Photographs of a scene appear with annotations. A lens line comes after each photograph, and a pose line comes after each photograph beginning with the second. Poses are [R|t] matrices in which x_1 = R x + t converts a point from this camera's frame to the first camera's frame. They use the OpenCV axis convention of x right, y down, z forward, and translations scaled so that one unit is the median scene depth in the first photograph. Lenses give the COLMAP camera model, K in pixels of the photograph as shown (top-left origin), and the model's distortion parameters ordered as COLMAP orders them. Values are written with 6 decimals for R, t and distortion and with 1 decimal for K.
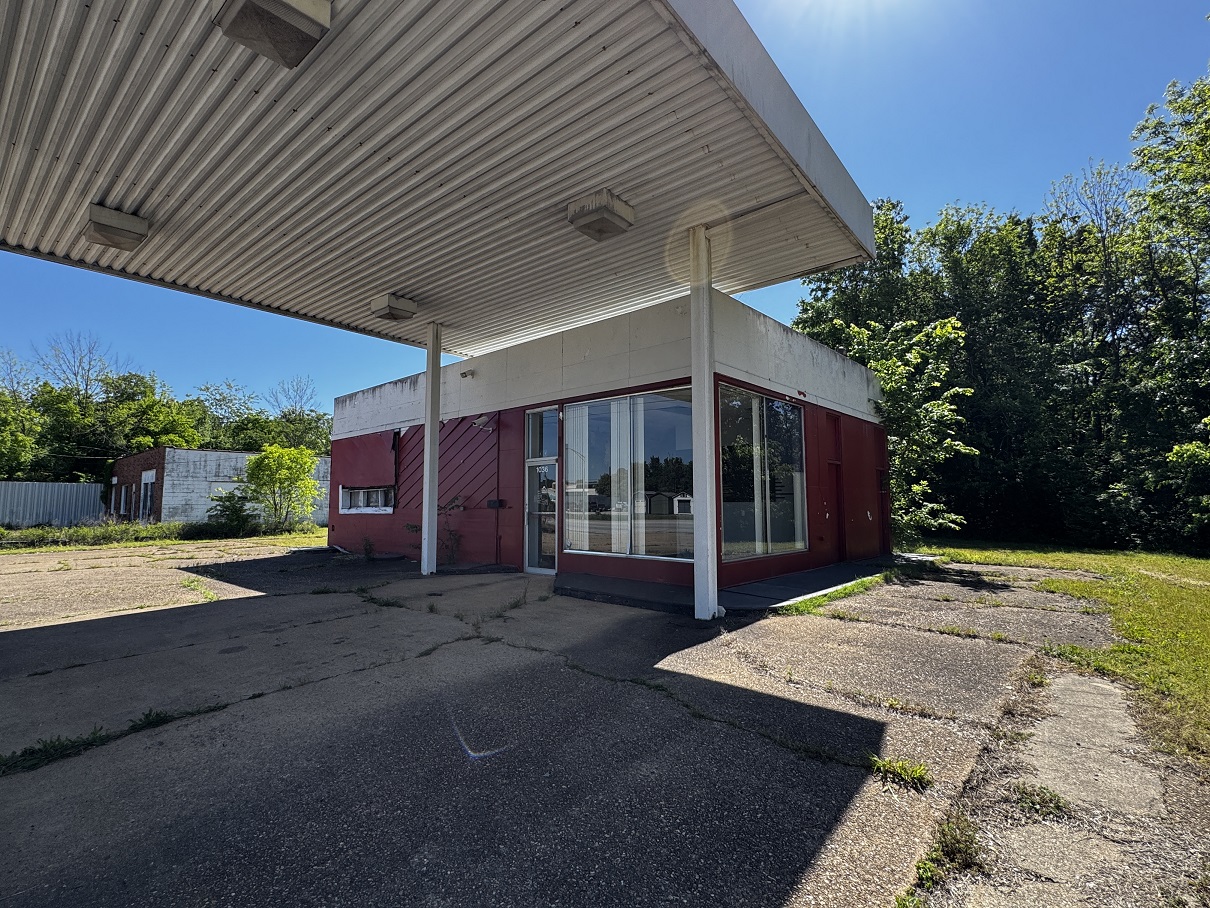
lens RADIAL K [[563.3, 0, 615.3], [0, 563.3, 452.0], [0, 0, 1]] dist [-0.009900, 0.002513]
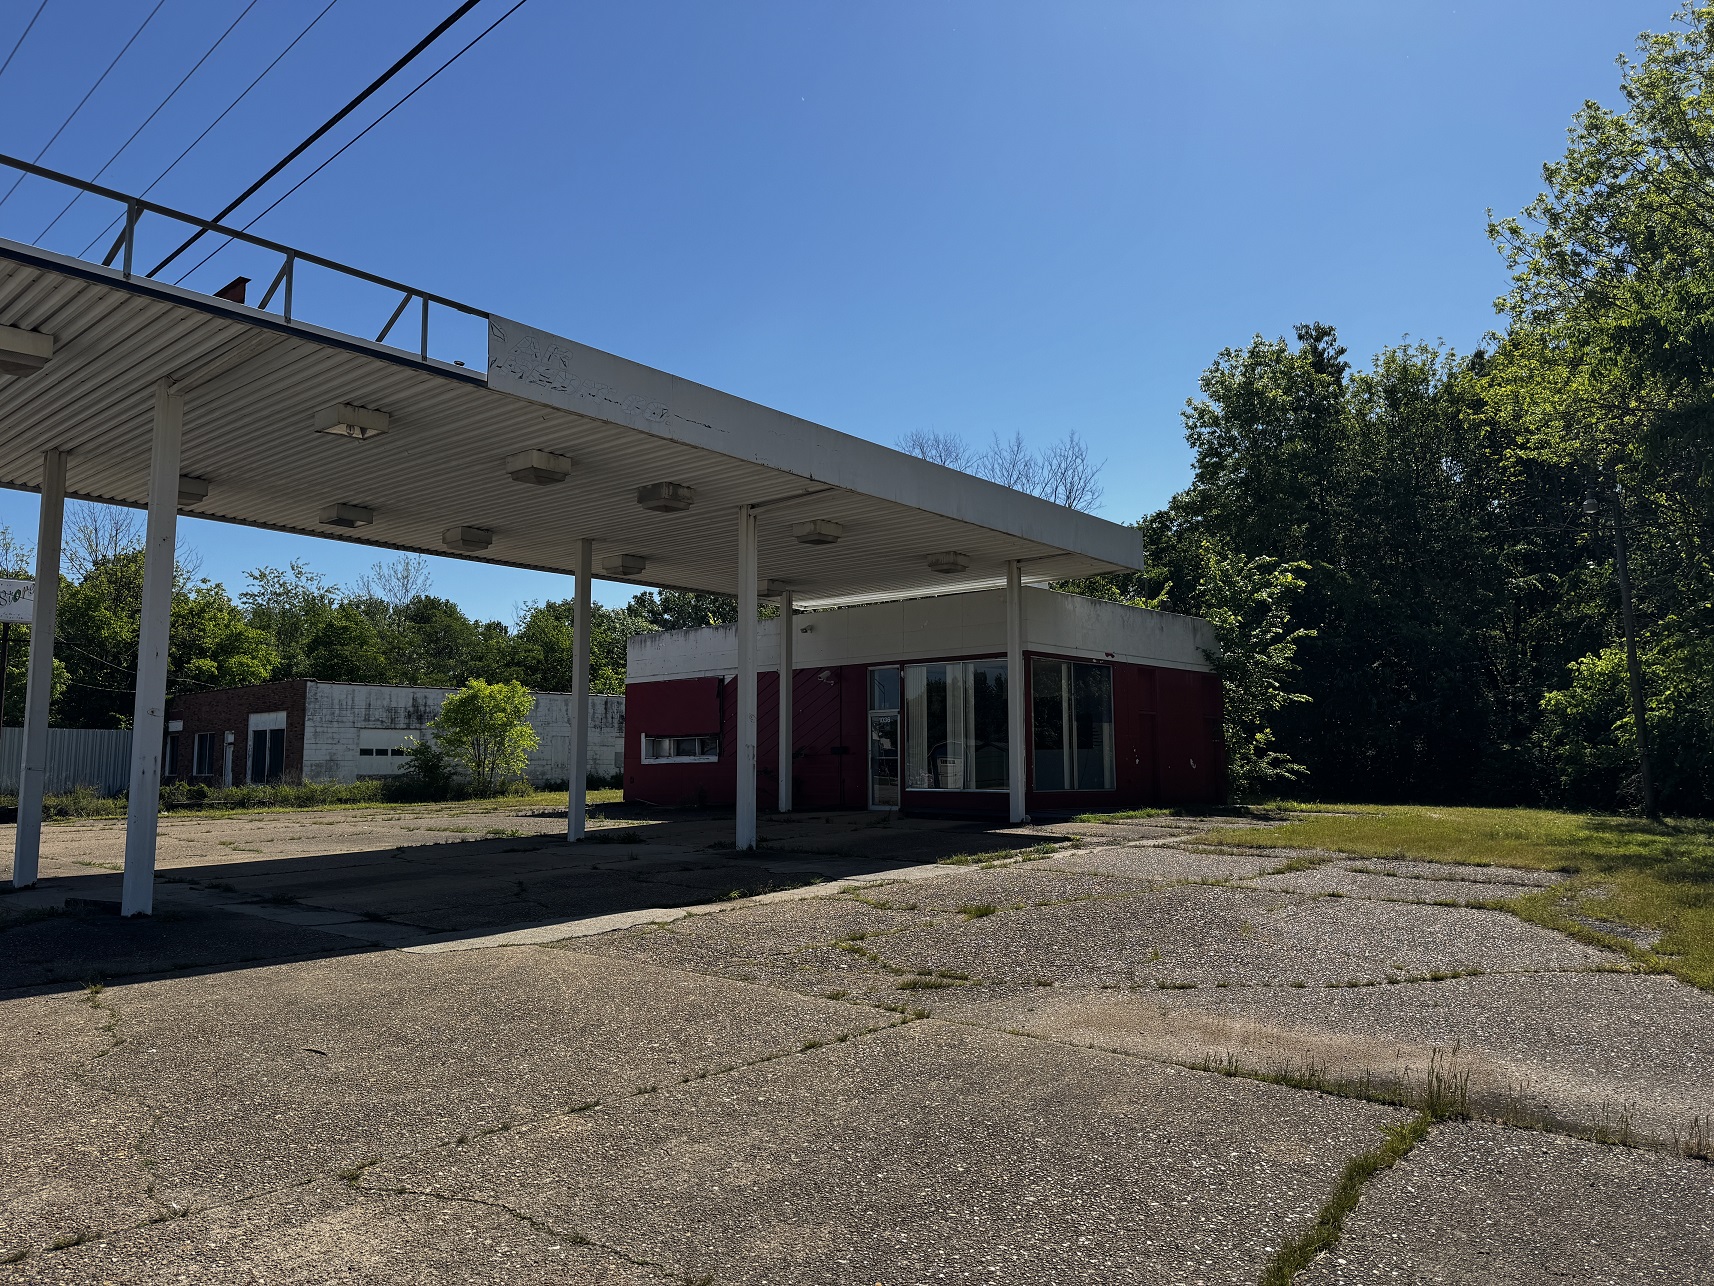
lens RADIAL K [[1172.2, 0, 860.2], [0, 1172.2, 639.5], [0, 0, 1]] dist [0.055048, -0.058795]
pose [[0.999427, -0.003306, -0.033692, -0.074747], [0.002724, 0.999847, -0.017284, -0.069930], [0.033744, 0.017183, 0.999283, -1.060365]]
